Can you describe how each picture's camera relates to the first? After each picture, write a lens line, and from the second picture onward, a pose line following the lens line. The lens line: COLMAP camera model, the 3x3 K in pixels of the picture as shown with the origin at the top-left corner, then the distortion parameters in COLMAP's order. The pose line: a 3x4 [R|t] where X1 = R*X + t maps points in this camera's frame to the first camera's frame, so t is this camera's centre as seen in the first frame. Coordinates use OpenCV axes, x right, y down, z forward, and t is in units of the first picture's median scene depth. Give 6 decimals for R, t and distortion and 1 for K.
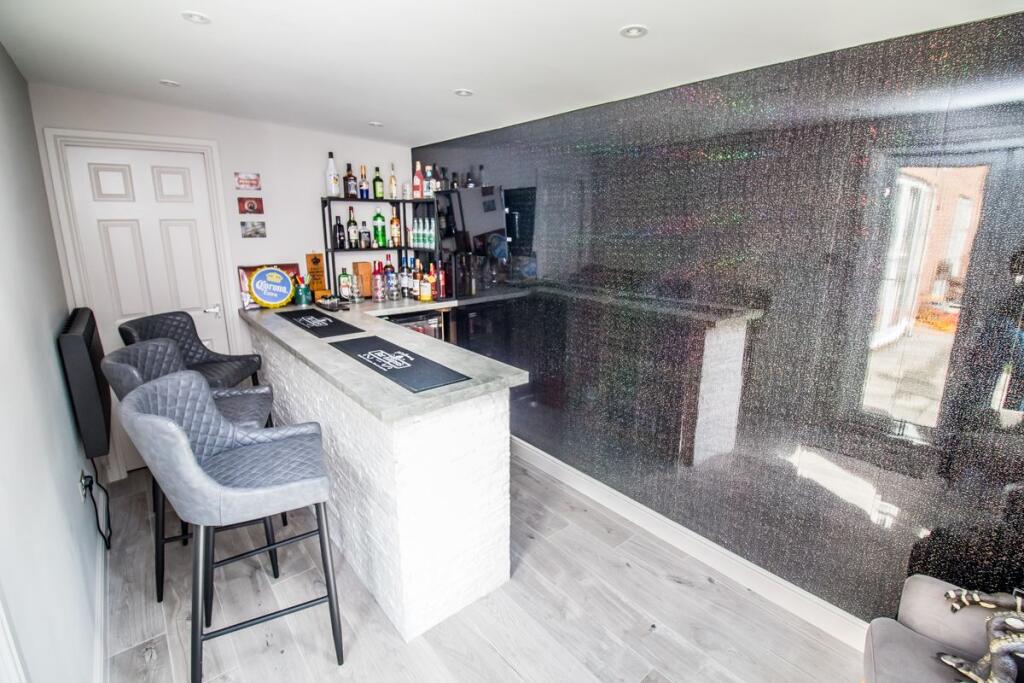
lens RADIAL K [[474.3, 0, 508.7], [0, 474.3, 324.8], [0, 0, 1]] dist [-0.003028, -0.000763]
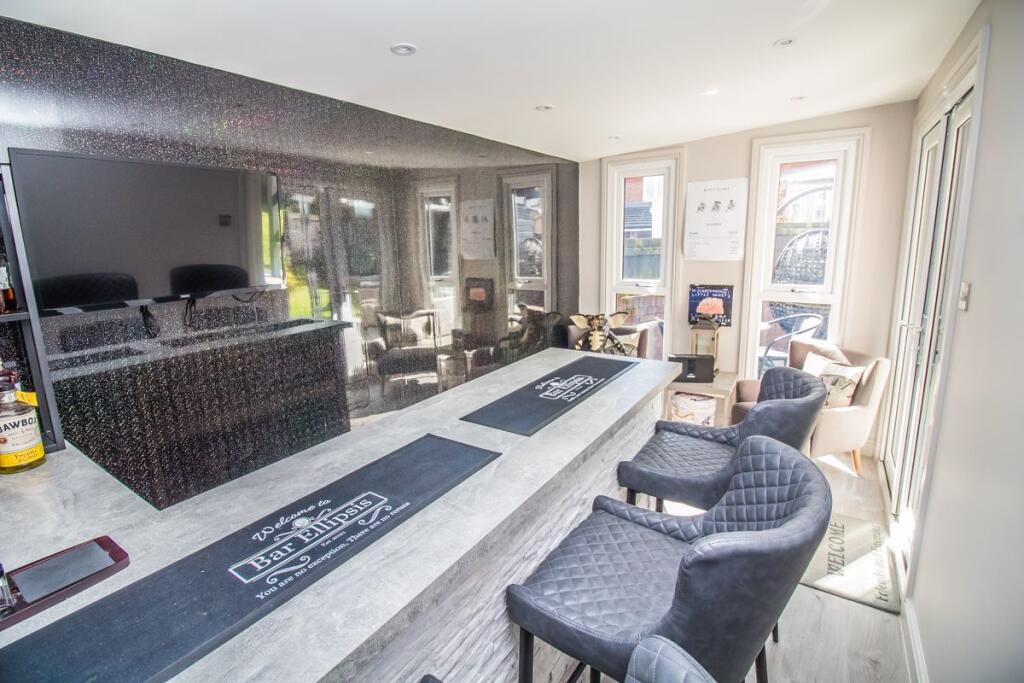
lens RADIAL K [[474.3, 0, 508.7], [0, 474.3, 324.8], [0, 0, 1]] dist [-0.003028, -0.000763]
pose [[-0.279935, -0.163910, 0.945923, -0.911695], [0.234991, 0.943643, 0.233058, -0.224731], [-0.930814, 0.287525, -0.225642, 1.160403]]
